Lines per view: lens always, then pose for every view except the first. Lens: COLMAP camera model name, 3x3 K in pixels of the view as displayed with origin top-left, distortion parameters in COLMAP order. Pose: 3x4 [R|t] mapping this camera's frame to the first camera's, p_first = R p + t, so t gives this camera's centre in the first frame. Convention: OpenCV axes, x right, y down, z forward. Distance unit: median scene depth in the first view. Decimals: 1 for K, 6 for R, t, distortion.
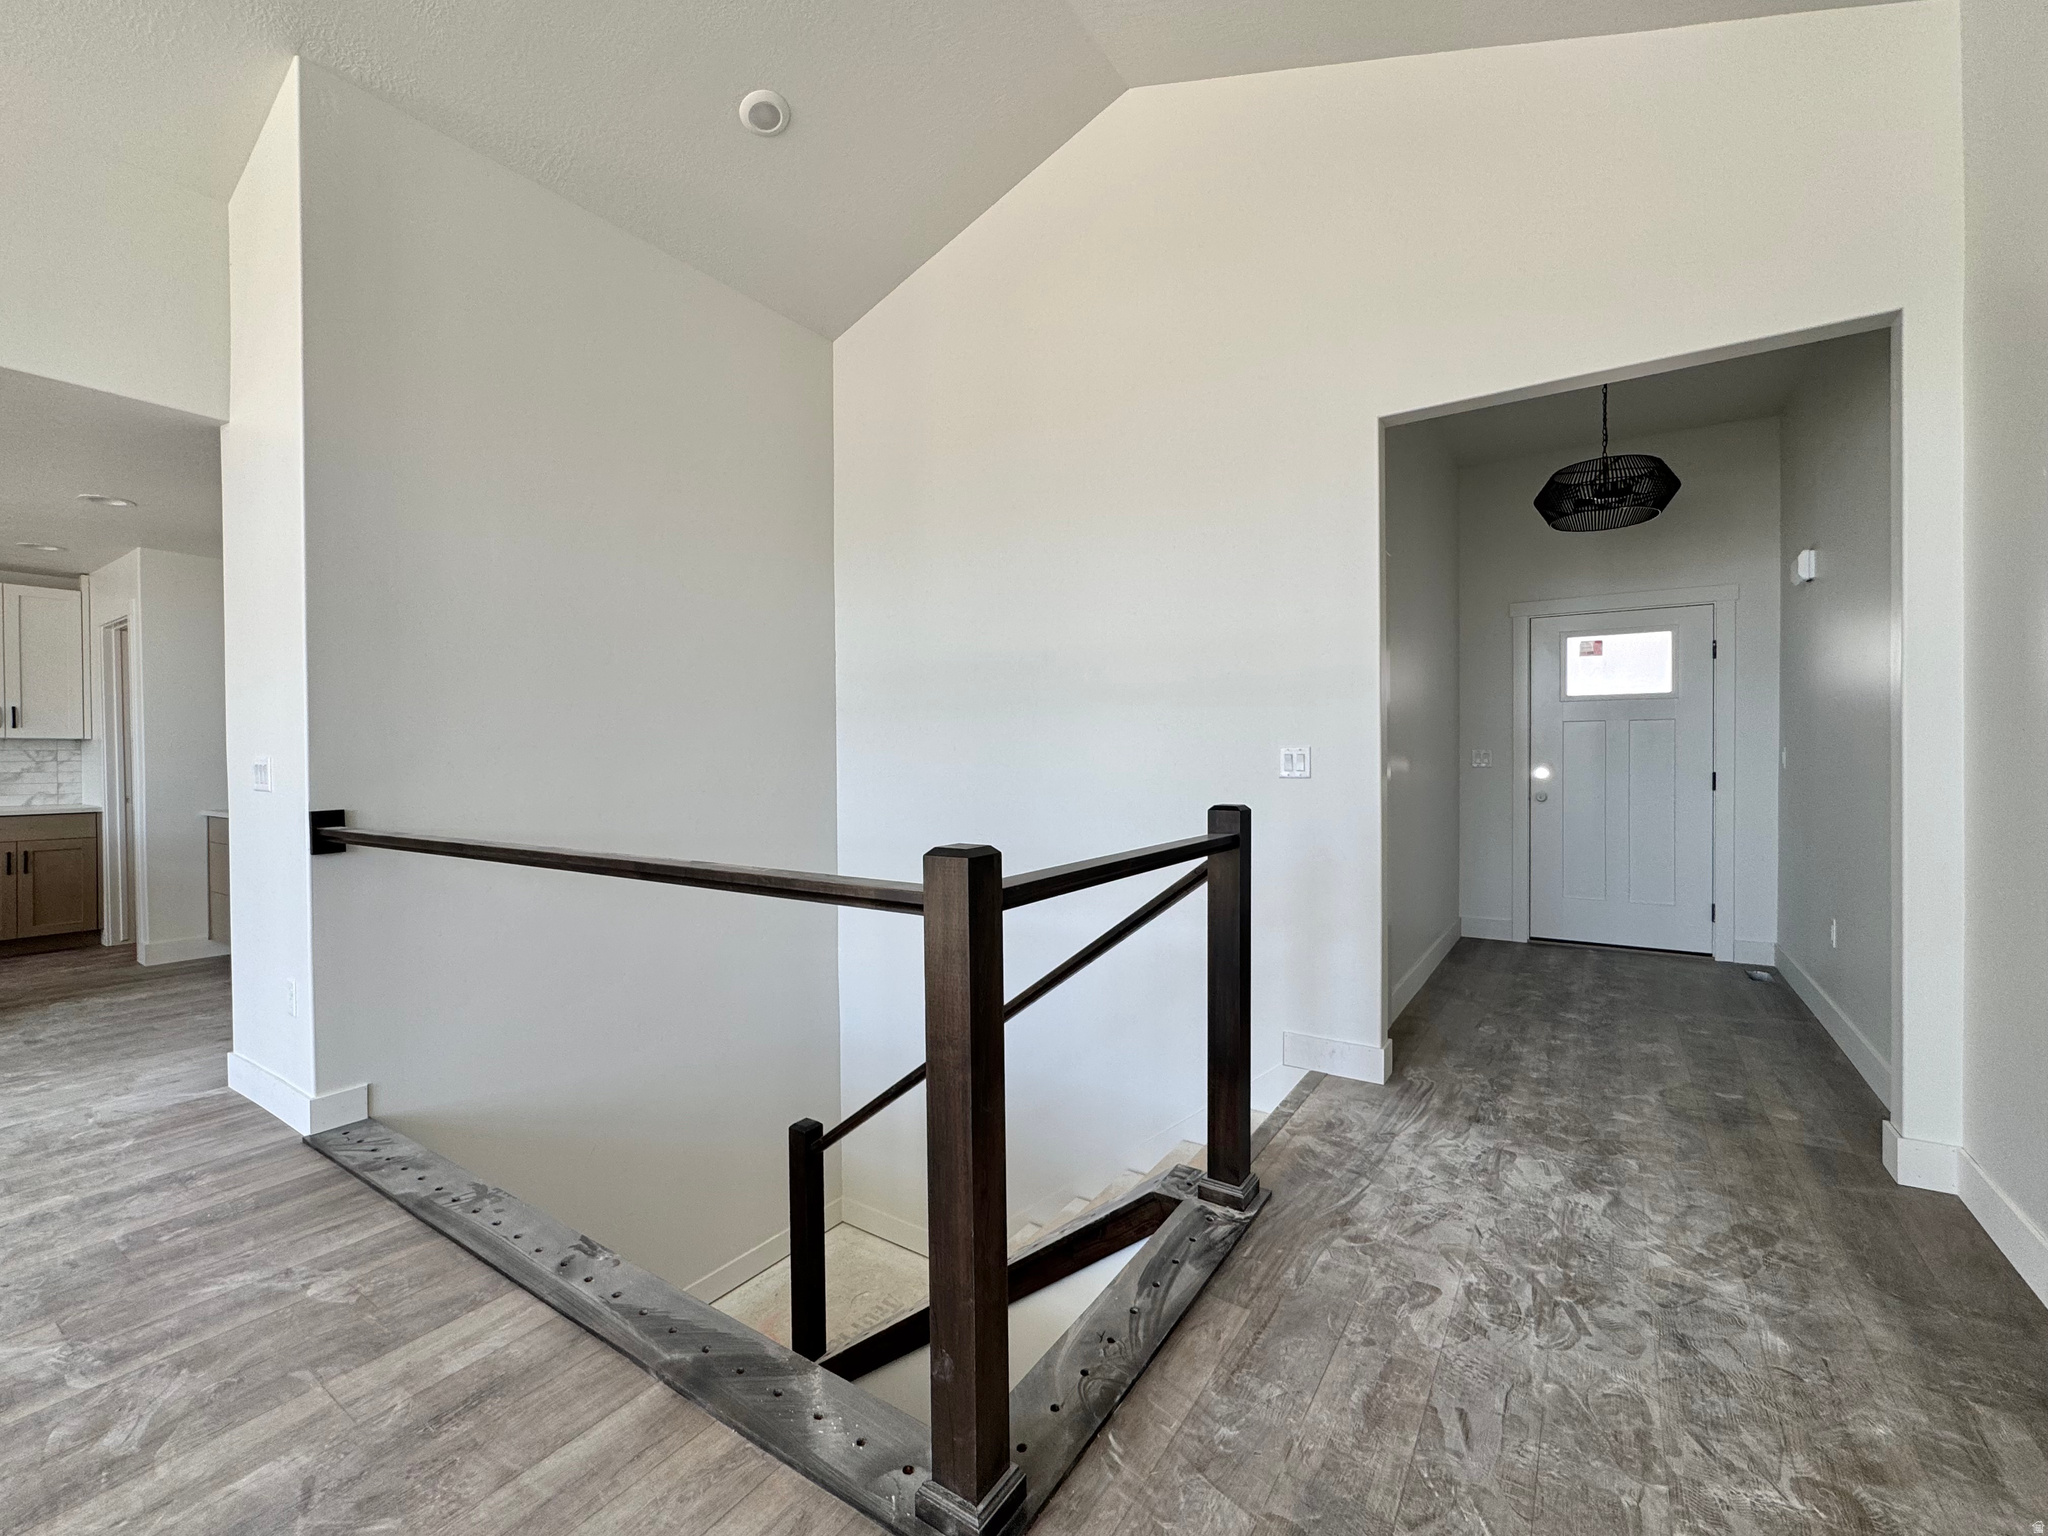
lens RADIAL K [[865.4, 0, 1025.8], [0, 865.4, 763.7], [0, 0, 1]] dist [-0.000599, -0.000202]
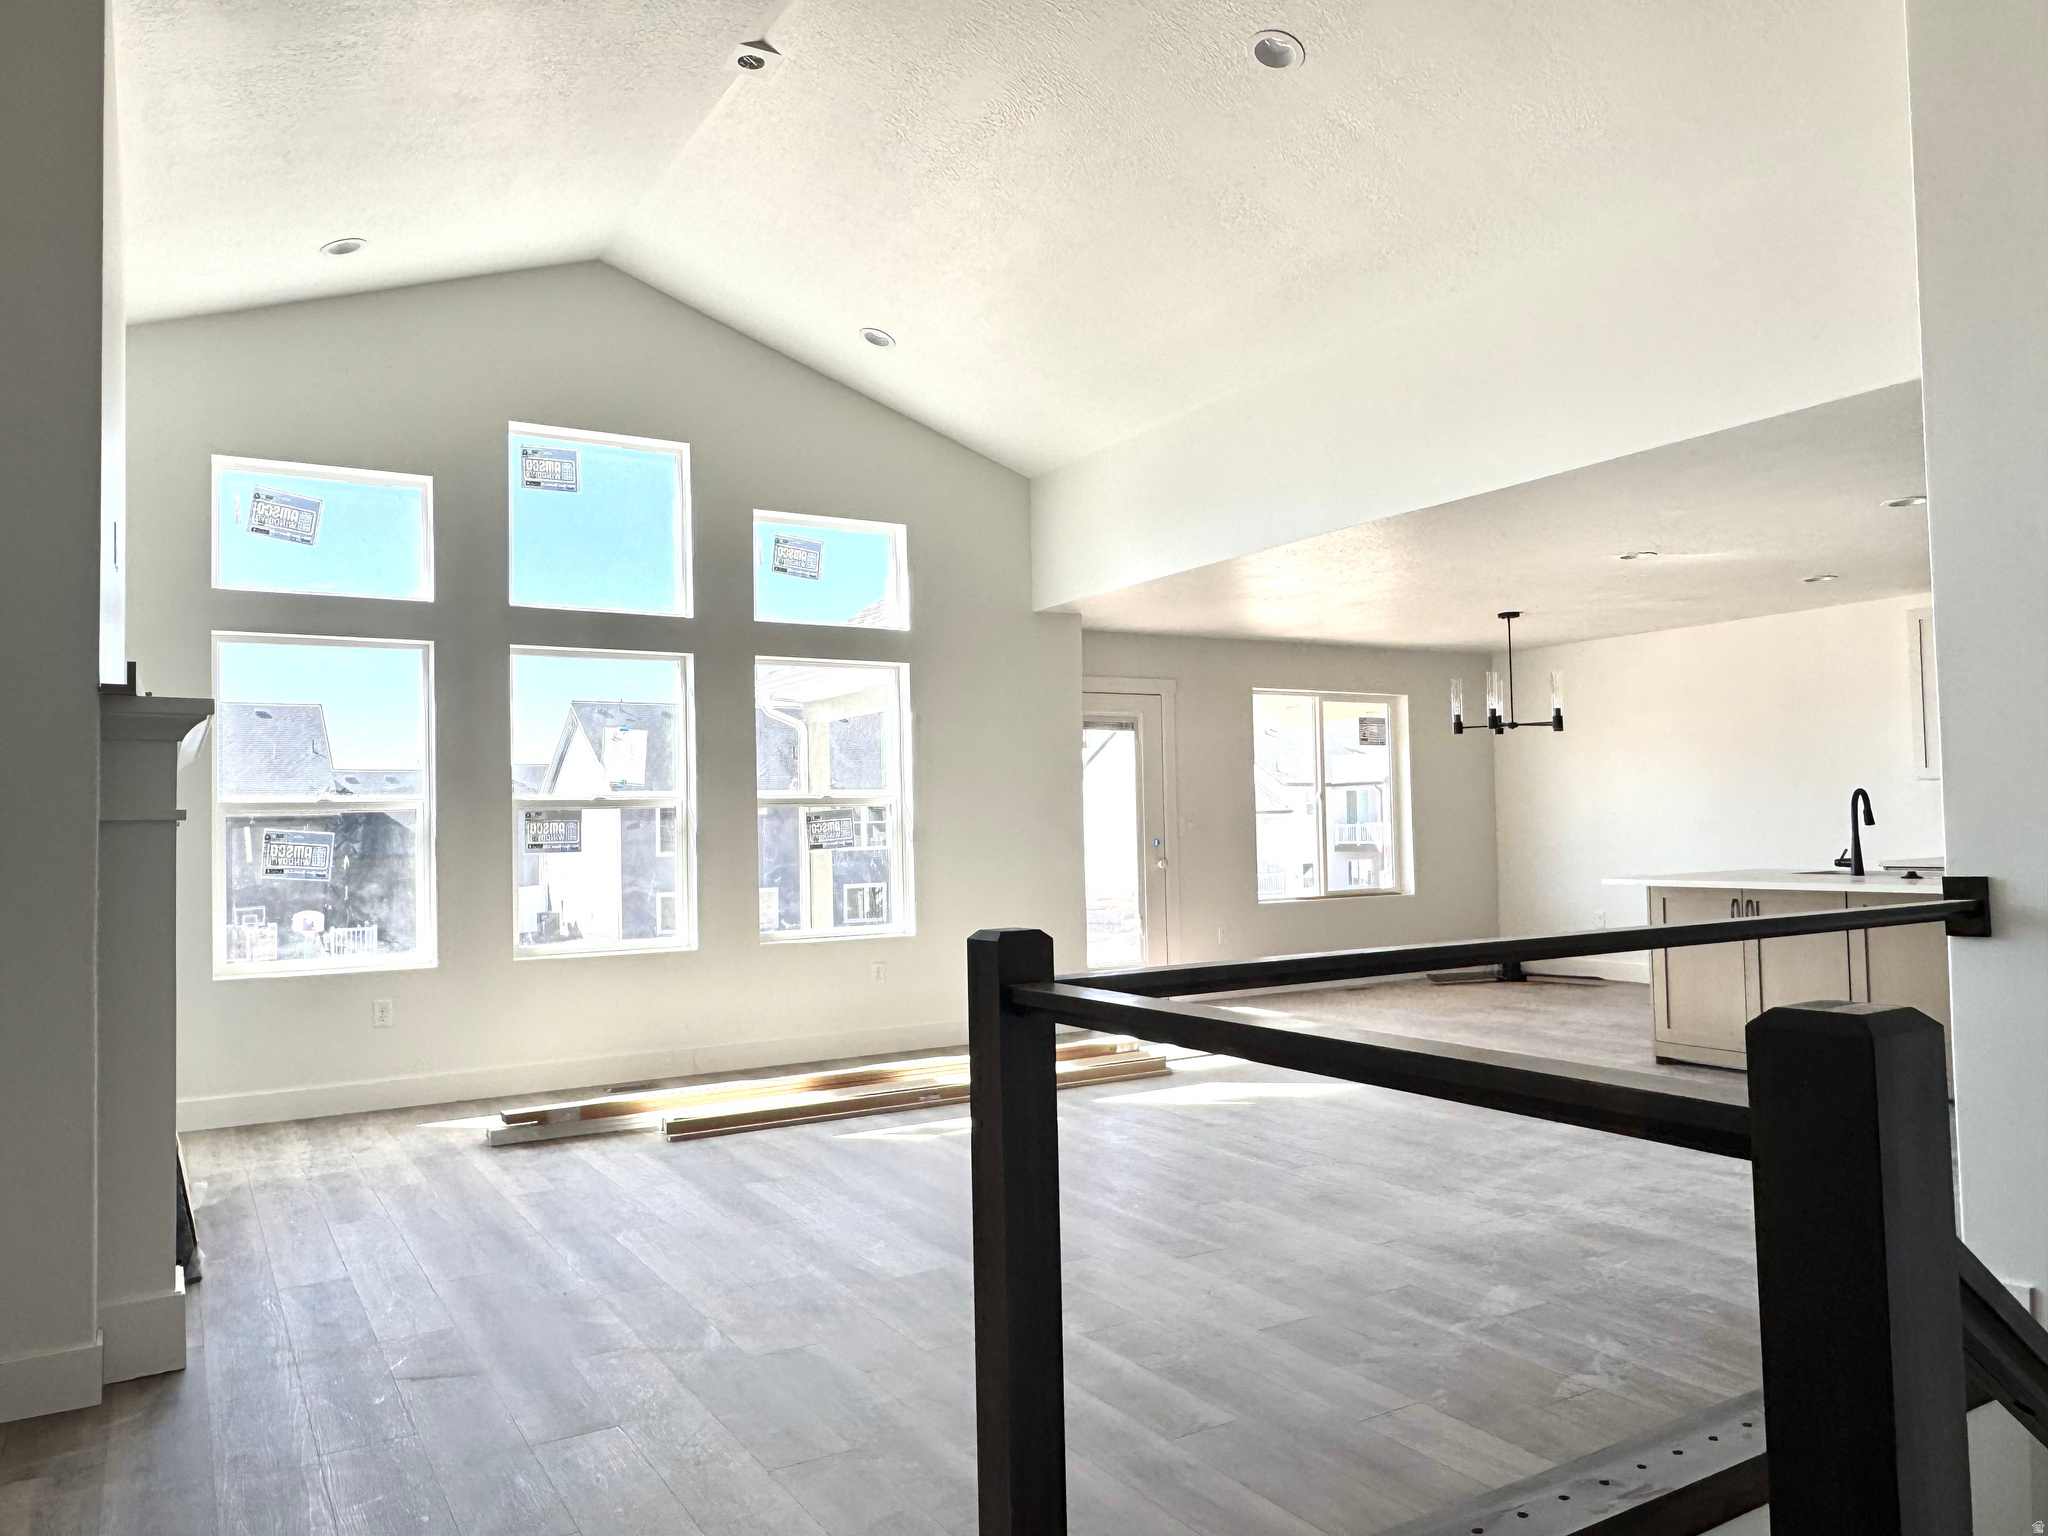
lens RADIAL K [[1415.4, 0, 1024.0], [0, 1415.4, 768.0], [0, 0, 1]] dist [0.010958, 0.000466]
pose [[-0.422724, -0.022206, -0.905986, 0.607877], [0.015223, 0.999385, -0.031599, -0.009071], [0.906130, -0.027149, -0.422126, 0.804603]]
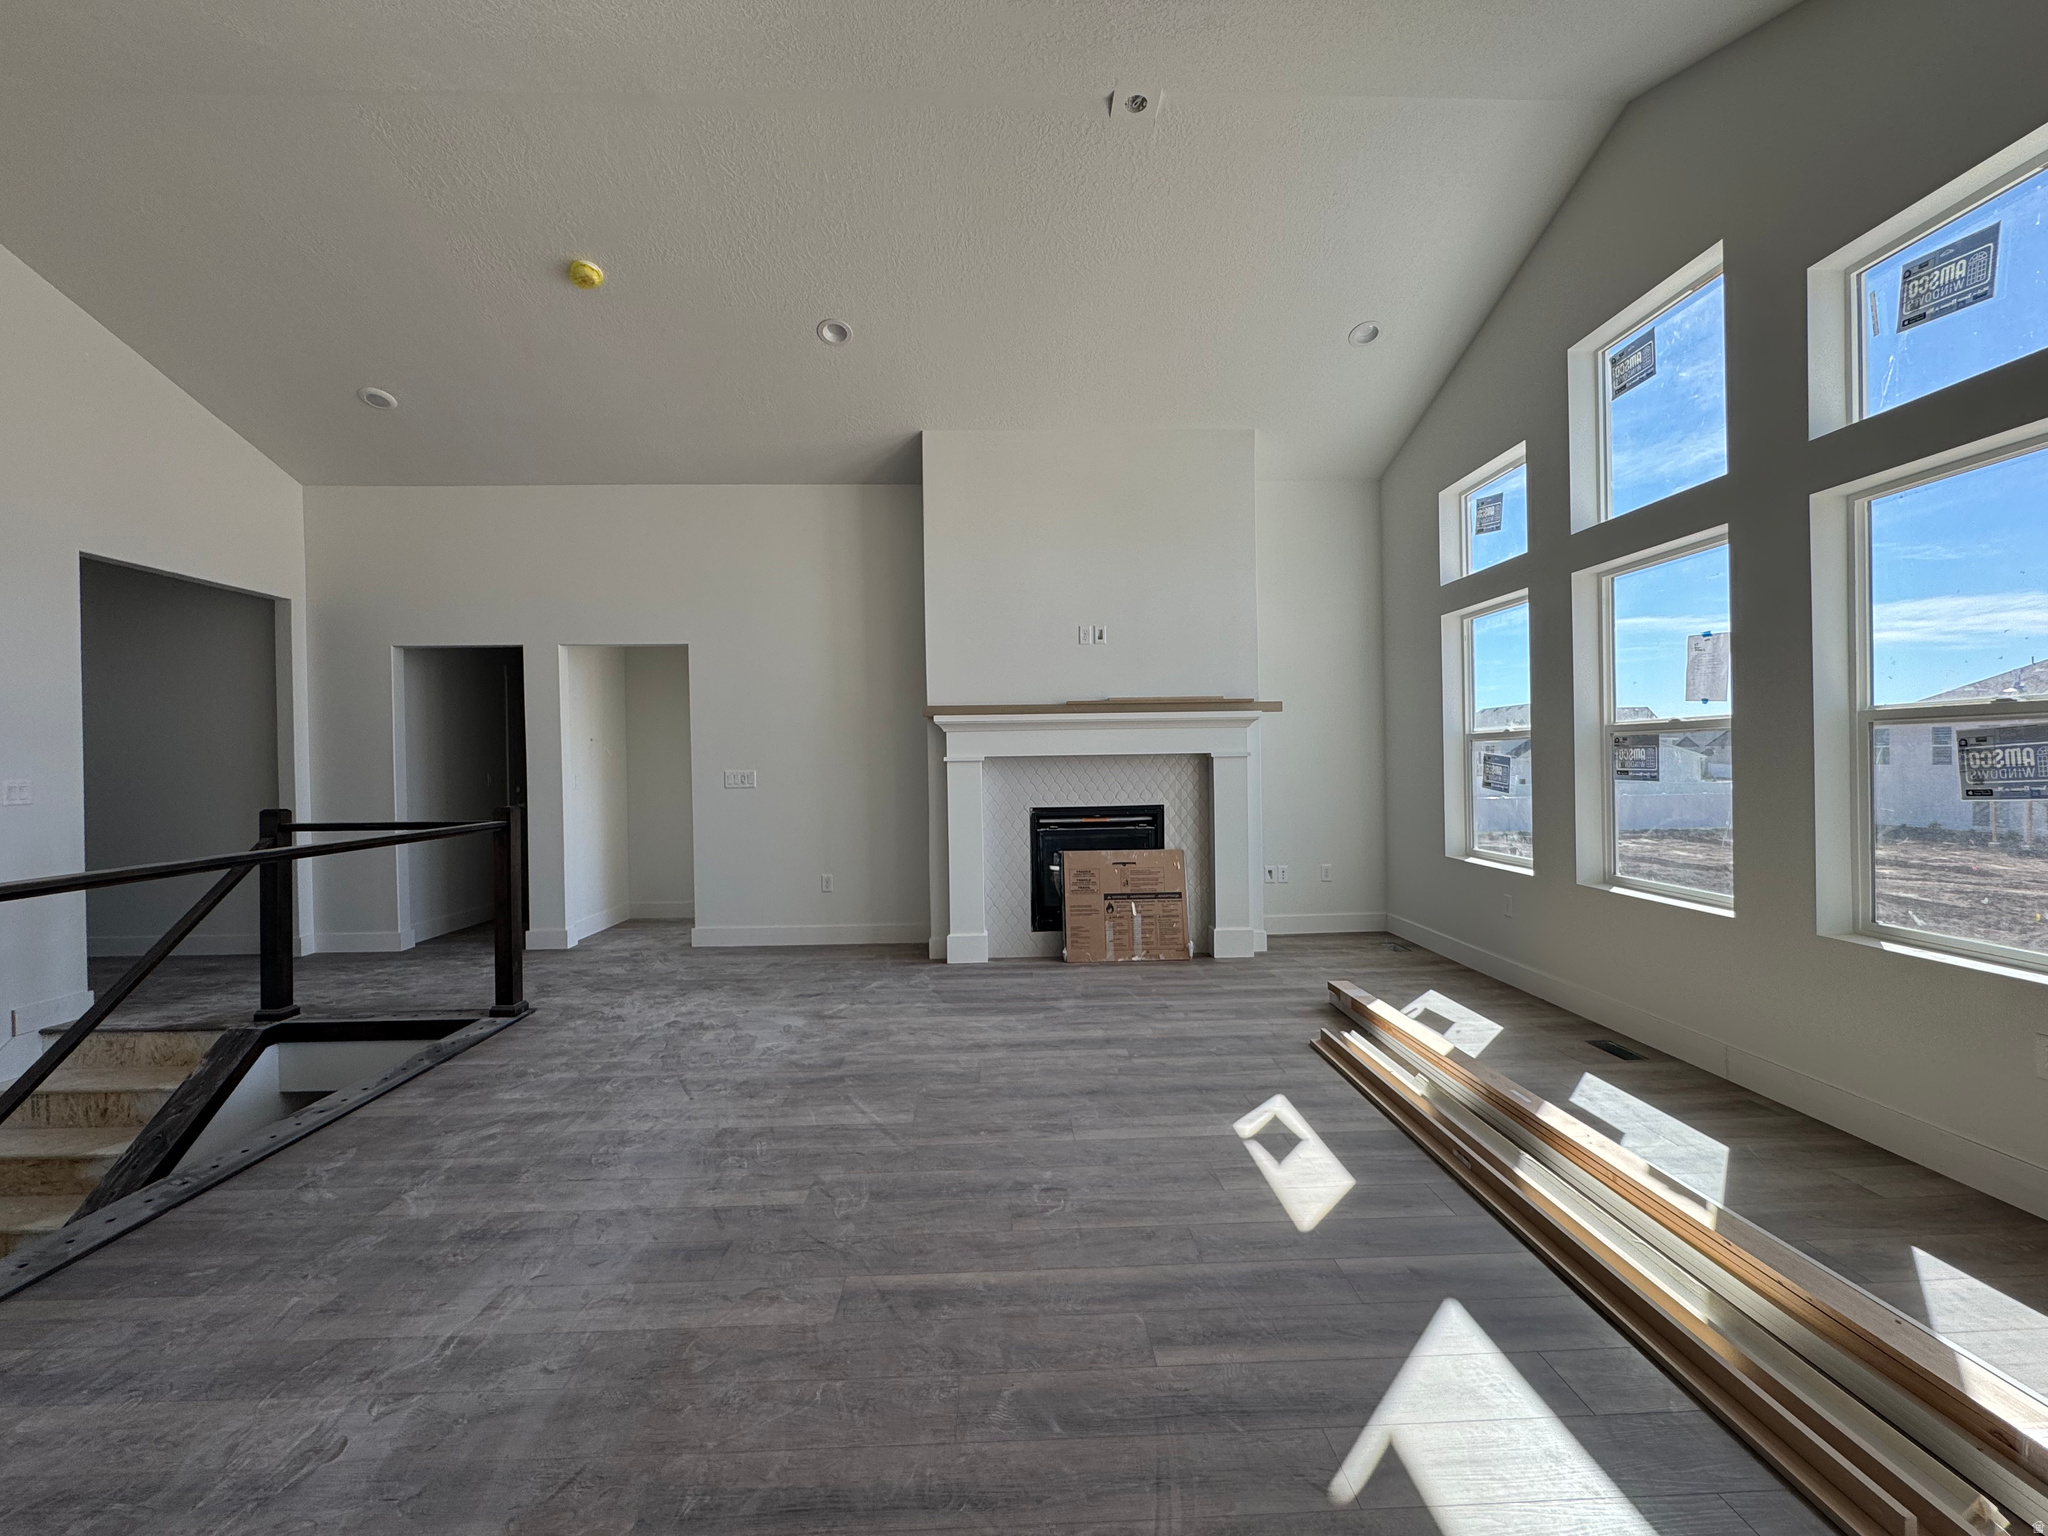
lens RADIAL K [[865.4, 0, 1025.8], [0, 865.4, 763.7], [0, 0, 1]] dist [-0.000599, -0.000202]
pose [[-0.580759, 0.012743, 0.813976, -1.885921], [0.027145, 0.999625, 0.003718, -0.011717], [-0.813623, 0.024255, -0.580887, 0.639837]]
